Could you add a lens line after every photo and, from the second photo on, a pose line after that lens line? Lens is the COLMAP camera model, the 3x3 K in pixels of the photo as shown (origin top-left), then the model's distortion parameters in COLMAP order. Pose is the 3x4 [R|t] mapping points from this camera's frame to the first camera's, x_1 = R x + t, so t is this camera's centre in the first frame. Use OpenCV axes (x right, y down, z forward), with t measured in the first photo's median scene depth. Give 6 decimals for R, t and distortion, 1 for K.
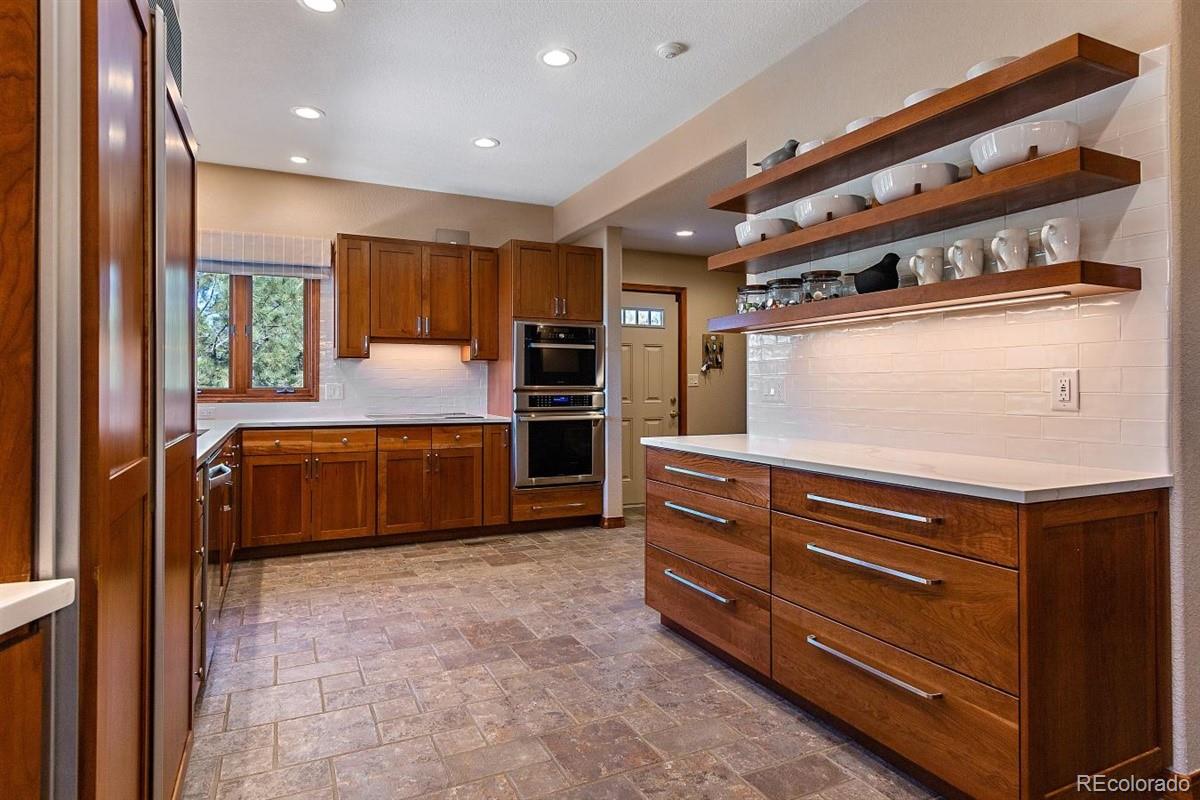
lens RADIAL K [[657.9, 0, 604.3], [0, 657.9, 391.8], [0, 0, 1]] dist [0.005899, 0.000320]
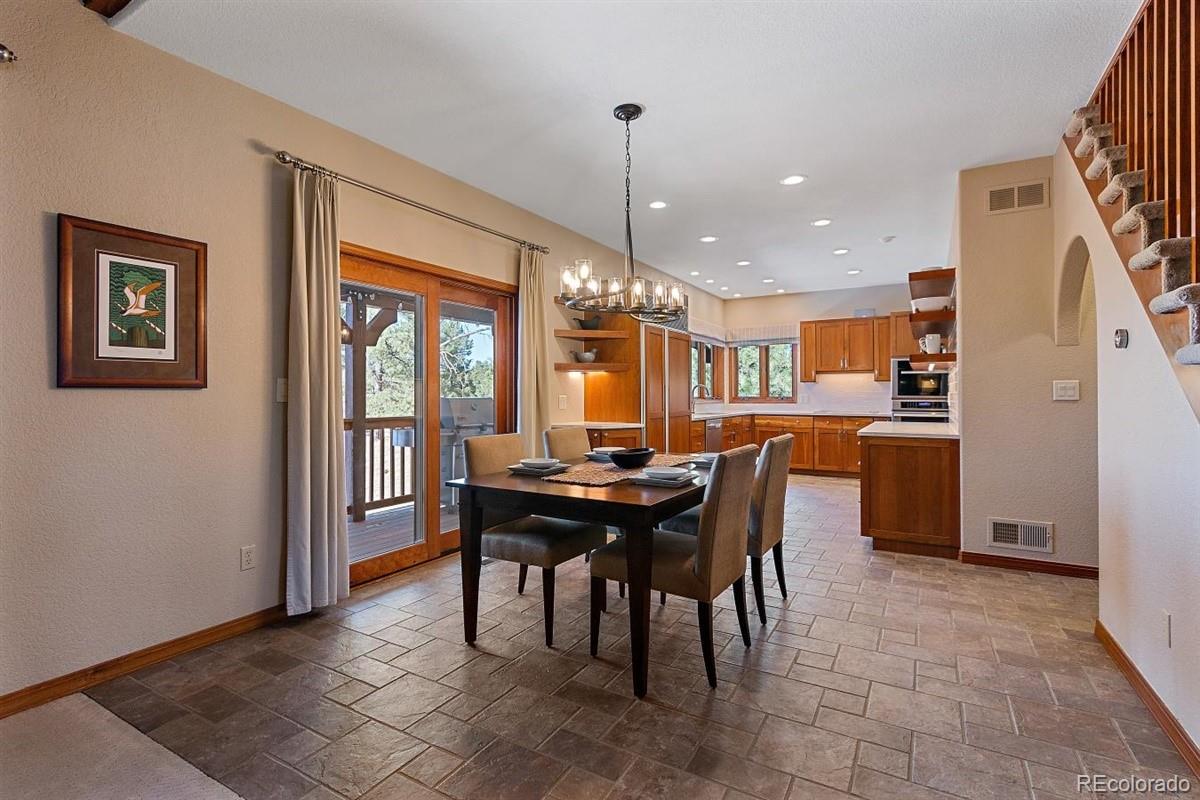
lens RADIAL K [[547.7, 0, 595.7], [0, 547.7, 399.1], [0, 0, 1]] dist [0.003539, -0.000084]
pose [[0.553977, 0.005911, -0.832511, 0.675738], [-0.002682, 0.999982, 0.005315, -0.006617], [0.832528, -0.000712, 0.553983, -0.489149]]
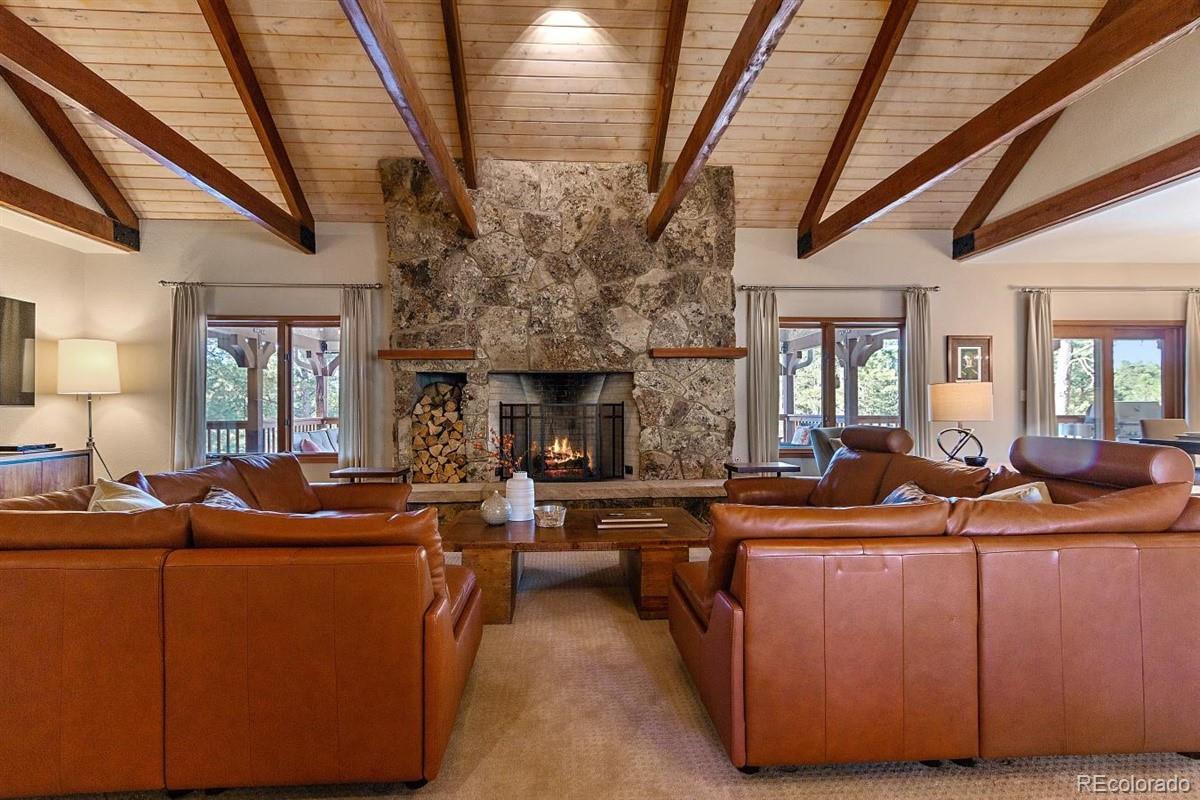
lens RADIAL K [[547.7, 0, 596.1], [0, 547.7, 400.2], [0, 0, 1]] dist [0.003539, -0.000084]
pose [[-0.389485, 0.000232, -0.921033, 1.589218], [0.002053, 0.999998, -0.000617, -0.002257], [0.921031, -0.002132, -0.389485, -0.871127]]
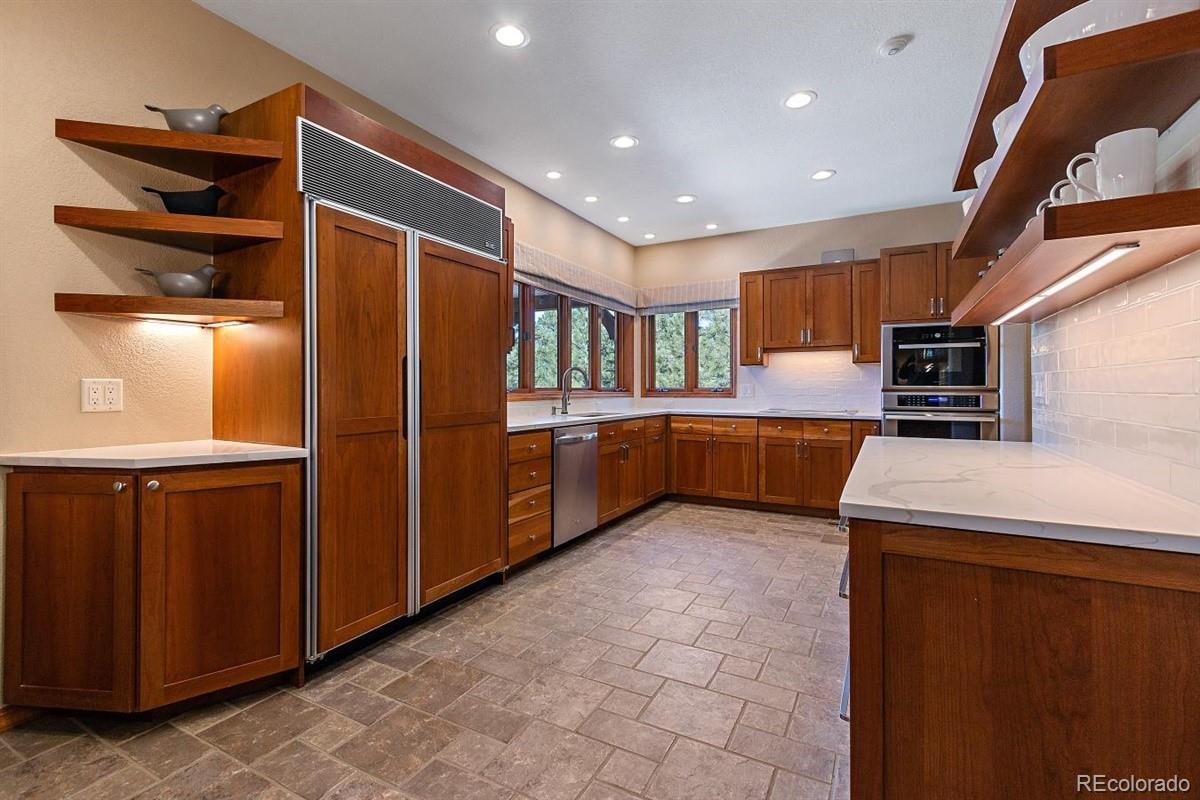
lens RADIAL K [[547.7, 0, 578.4], [0, 547.7, 396.1], [0, 0, 1]] dist [0.003539, -0.000084]
pose [[0.575534, 0.012039, -0.817689, 0.324362], [-0.004975, 0.999925, 0.011220, -0.000182], [0.817763, -0.002390, 0.575551, 0.087062]]
